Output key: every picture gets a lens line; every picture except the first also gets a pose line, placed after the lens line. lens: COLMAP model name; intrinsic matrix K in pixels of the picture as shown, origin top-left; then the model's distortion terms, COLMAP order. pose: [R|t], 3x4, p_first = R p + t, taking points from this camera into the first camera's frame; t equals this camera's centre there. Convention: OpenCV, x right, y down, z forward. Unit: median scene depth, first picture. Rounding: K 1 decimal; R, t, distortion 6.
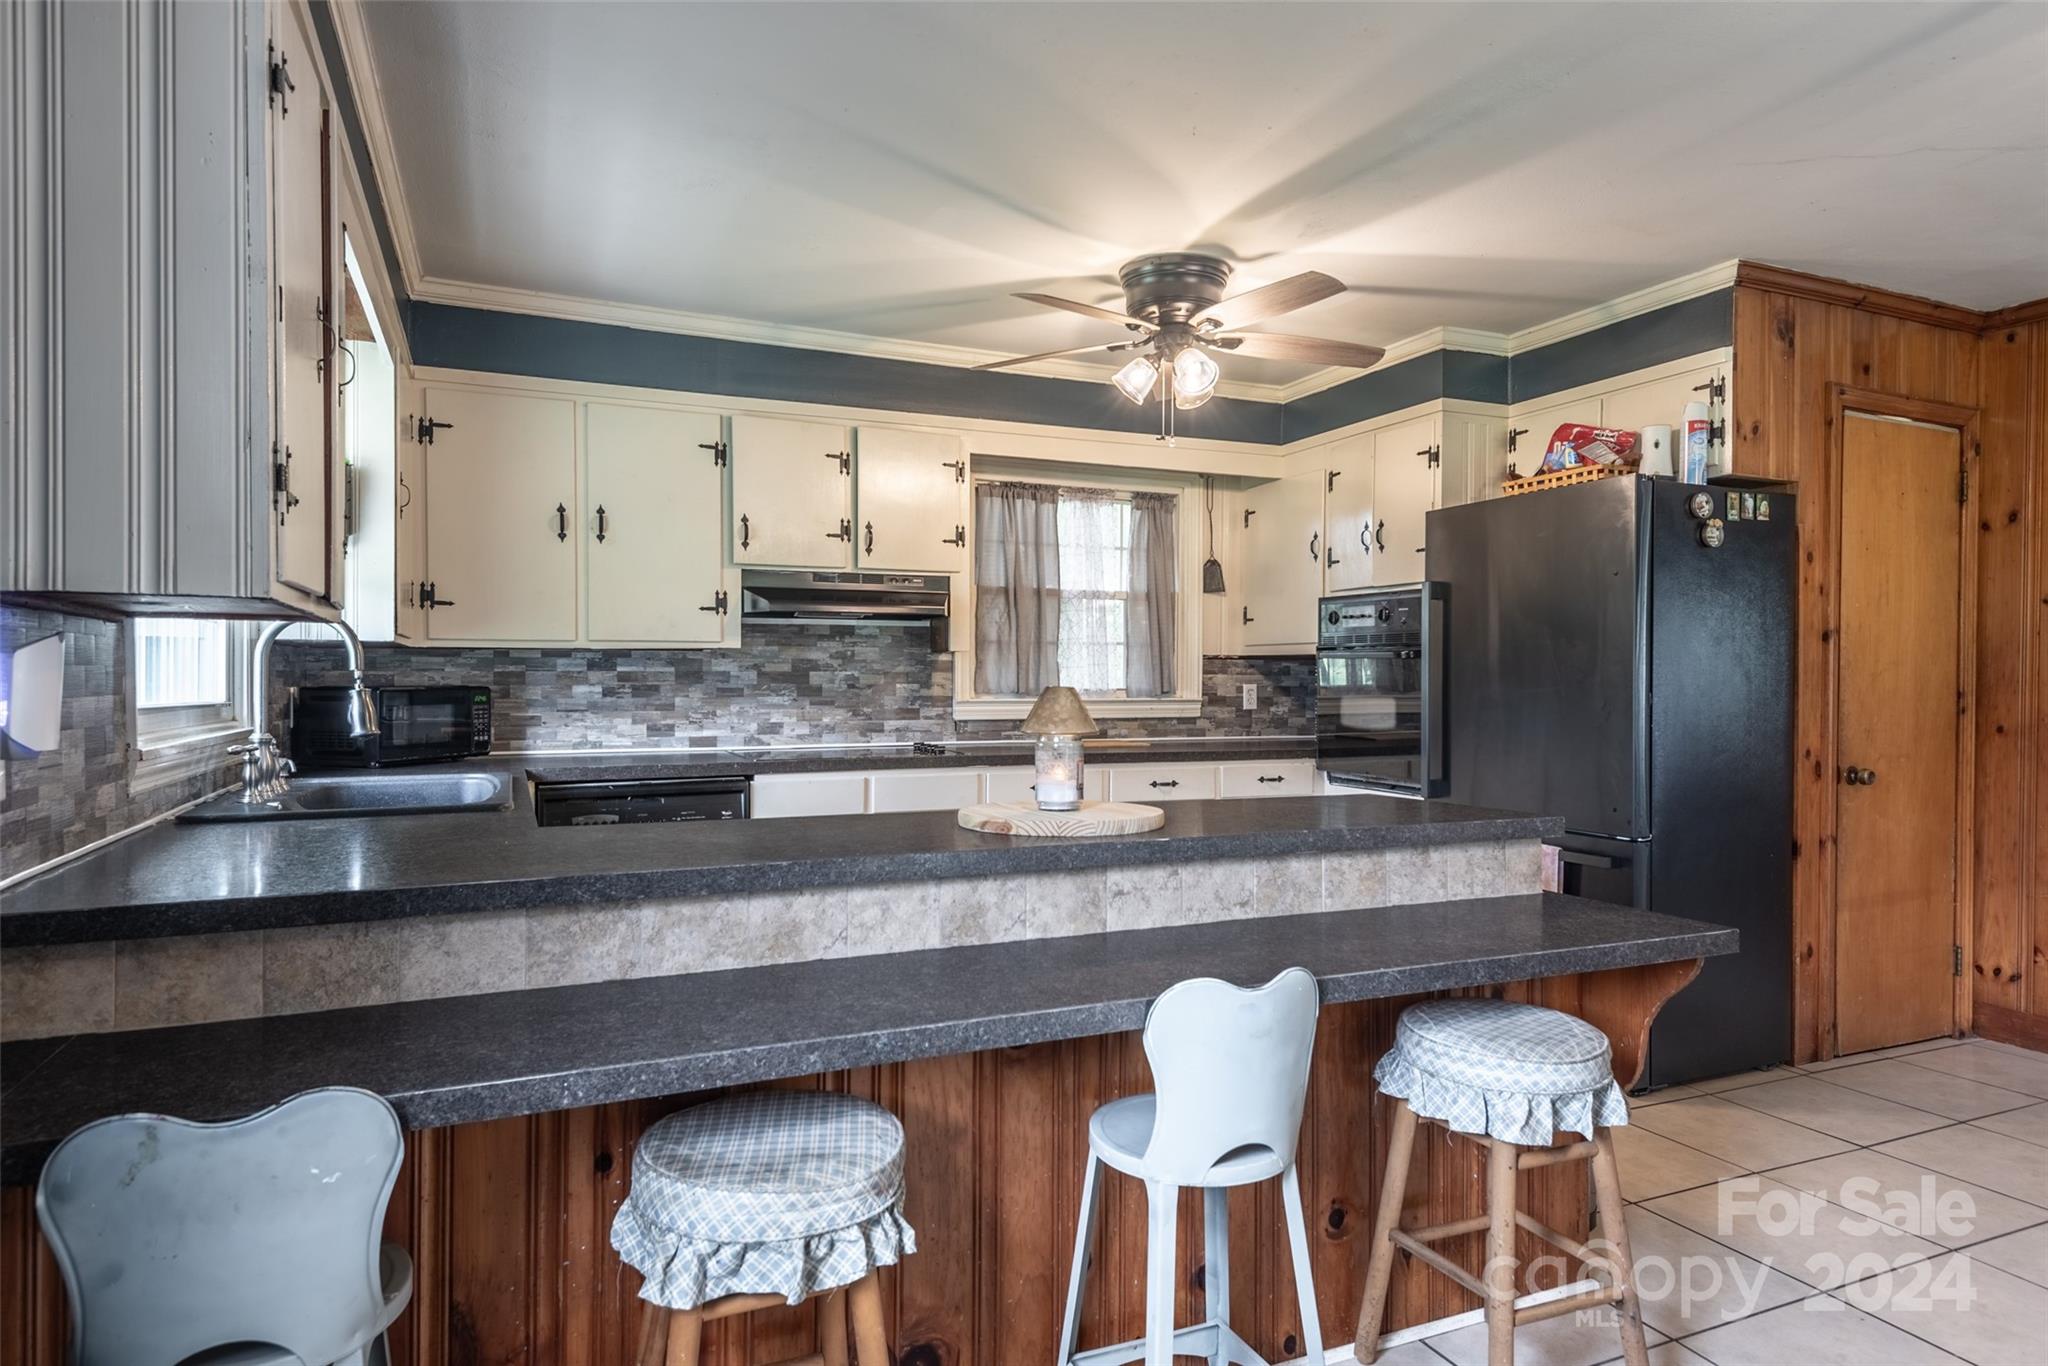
lens RADIAL K [[1172.6, 0, 1032.4], [0, 1172.6, 660.1], [0, 0, 1]] dist [0.032933, -0.017883]
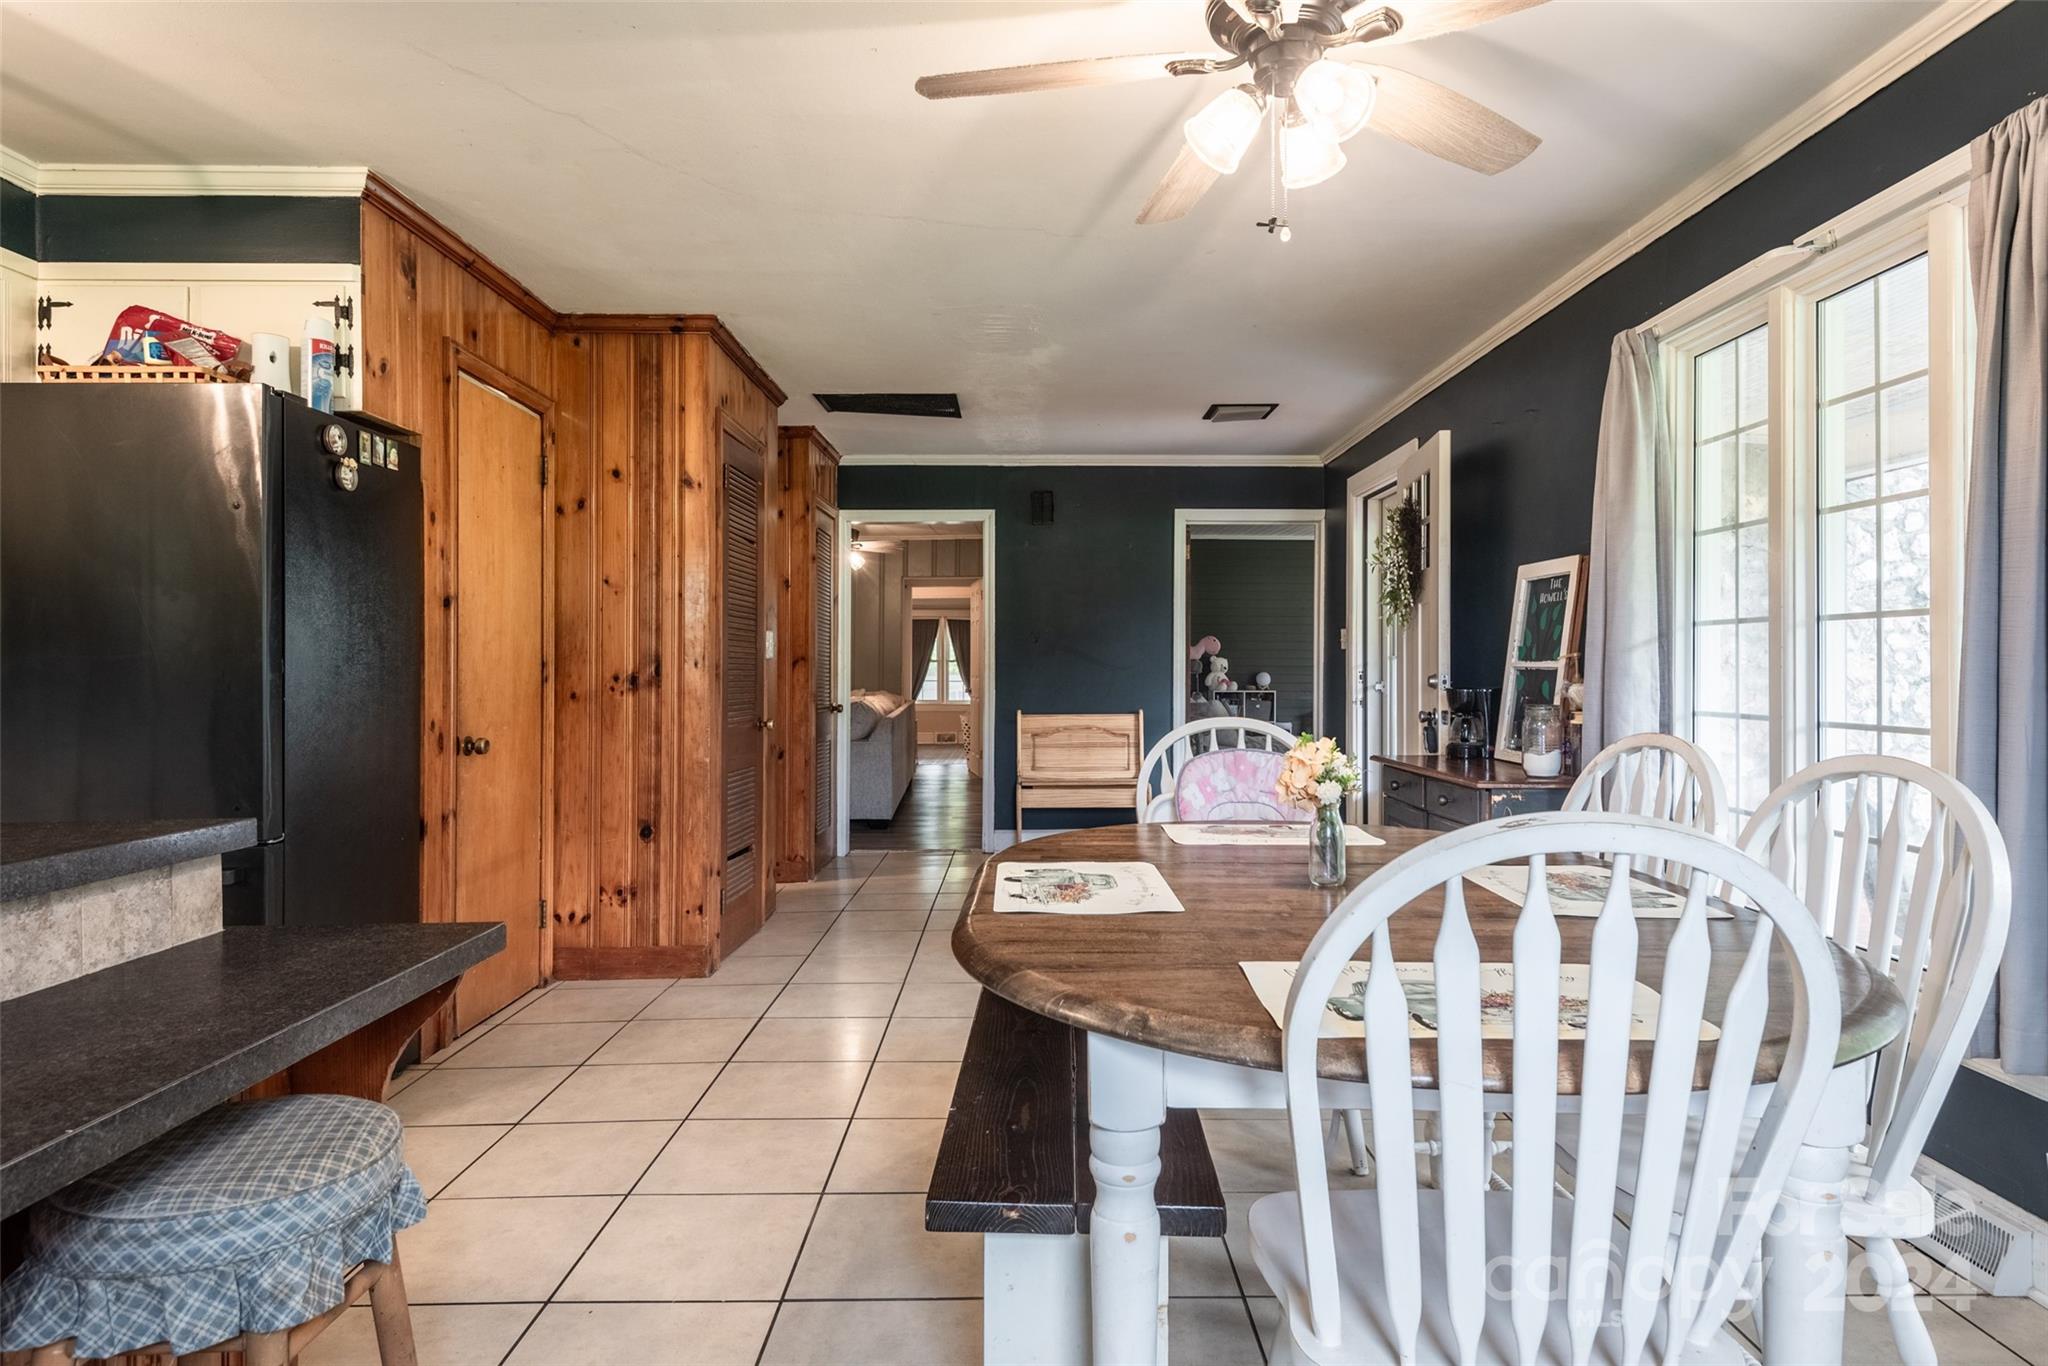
lens RADIAL K [[1172.6, 0, 1032.4], [0, 1172.6, 660.1], [0, 0, 1]] dist [0.032933, -0.017883]
pose [[0.406620, -0.000075, 0.913598, -0.008639], [-0.005934, 0.999979, 0.002724, 0.021233], [-0.913578, -0.006529, 0.406610, 0.181078]]
